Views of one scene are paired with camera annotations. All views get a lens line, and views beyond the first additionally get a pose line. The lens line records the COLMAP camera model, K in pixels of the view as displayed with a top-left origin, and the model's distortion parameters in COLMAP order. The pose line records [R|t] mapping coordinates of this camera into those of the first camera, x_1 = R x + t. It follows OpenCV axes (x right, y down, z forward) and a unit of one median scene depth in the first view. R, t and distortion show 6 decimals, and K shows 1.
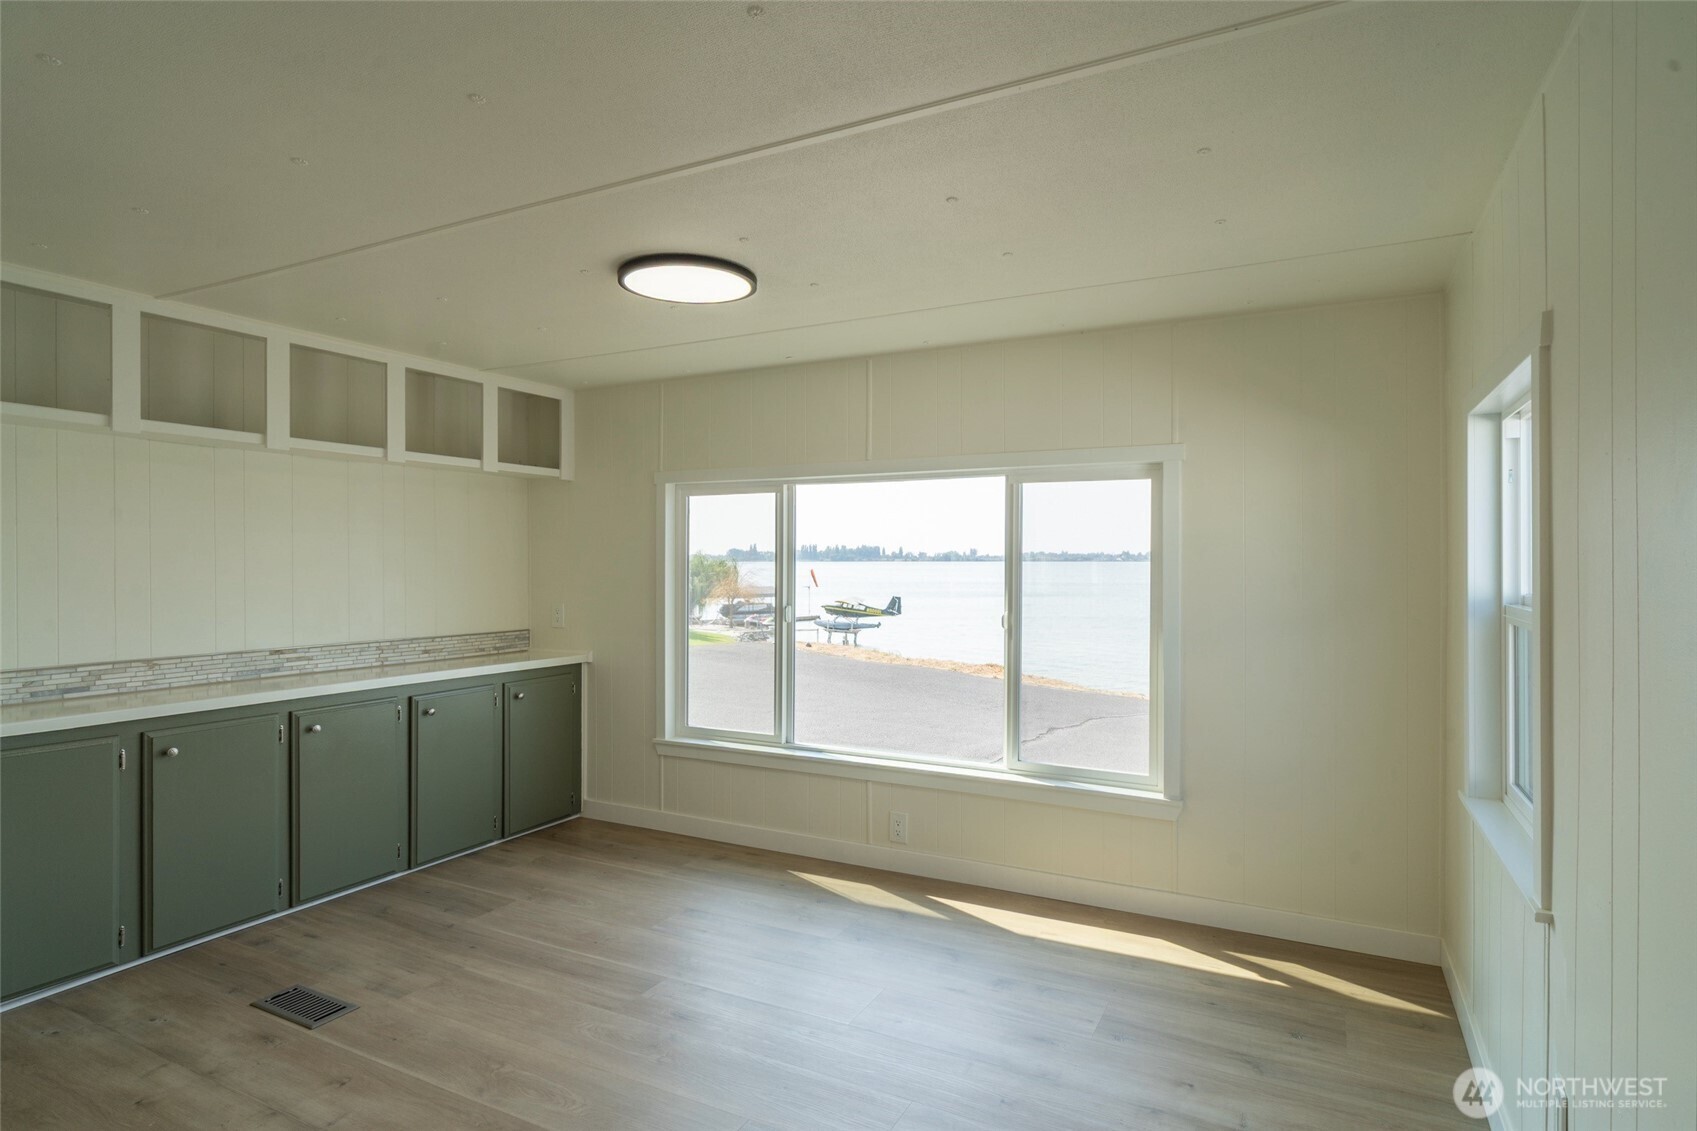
lens RADIAL K [[906.5, 0, 852.6], [0, 906.5, 547.7], [0, 0, 1]] dist [-0.000195, -0.001877]
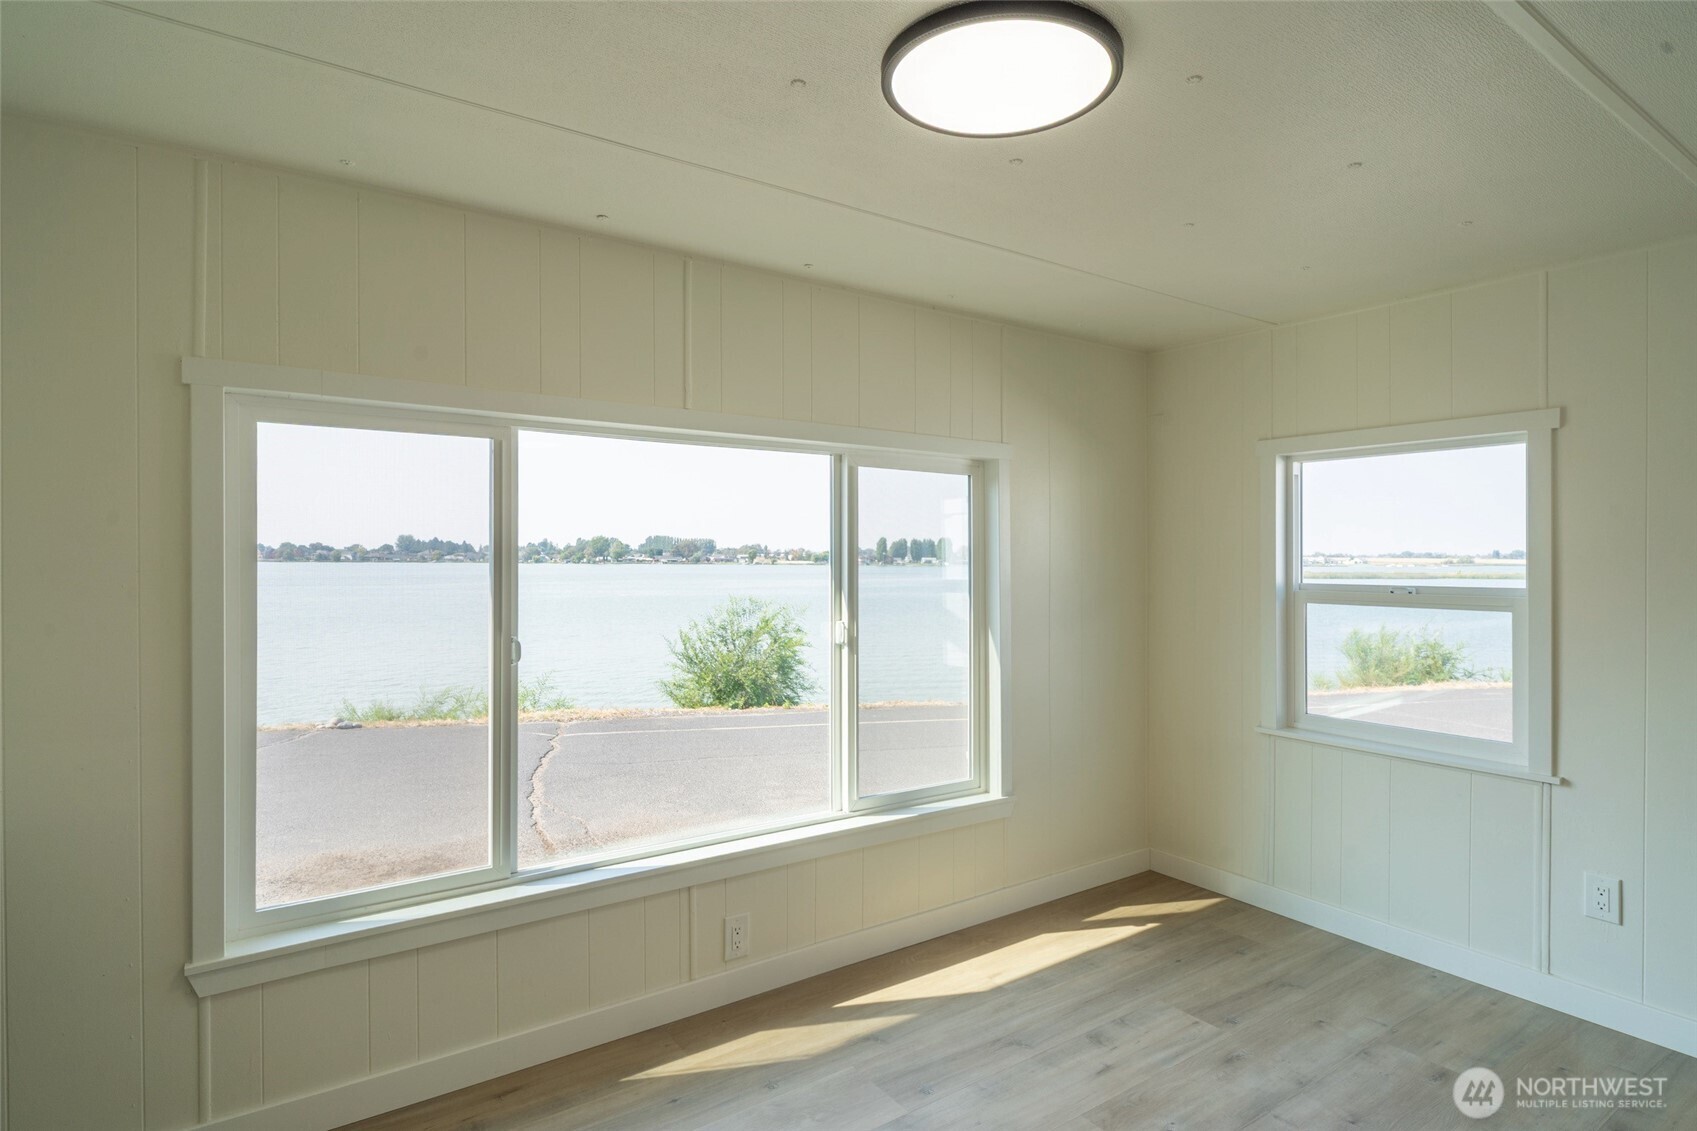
lens RADIAL K [[906.5, 0, 852.6], [0, 906.5, 547.7], [0, 0, 1]] dist [-0.000195, -0.001877]
pose [[0.451807, 0.010328, 0.892056, -0.534693], [-0.013936, 0.999893, -0.004519, 0.007398], [-0.892007, -0.010390, 0.451903, 0.596582]]
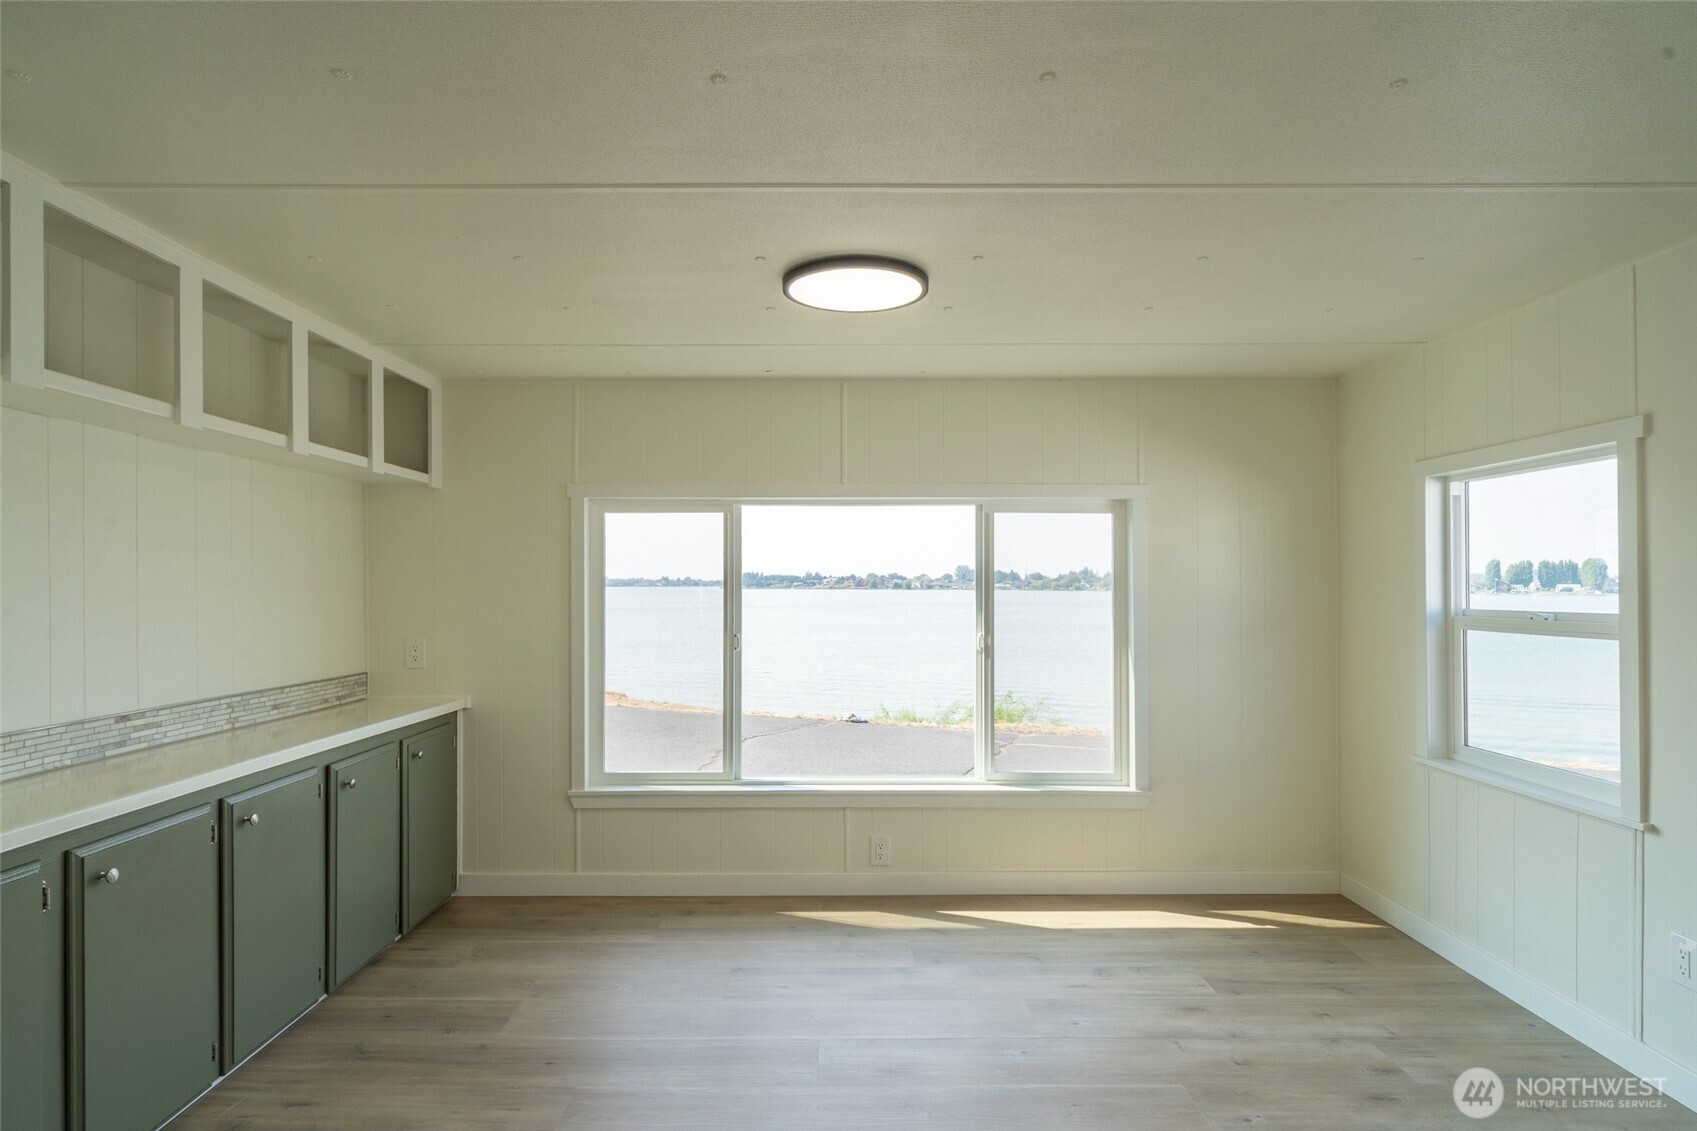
lens RADIAL K [[908.6, 0, 823.5], [0, 908.6, 567.9], [0, 0, 1]] dist [-0.000455, -0.000992]
pose [[0.886989, 0.007229, 0.461734, -0.466439], [-0.004574, 0.999966, -0.006869, 0.002494], [-0.461768, 0.003980, 0.886992, 0.133206]]
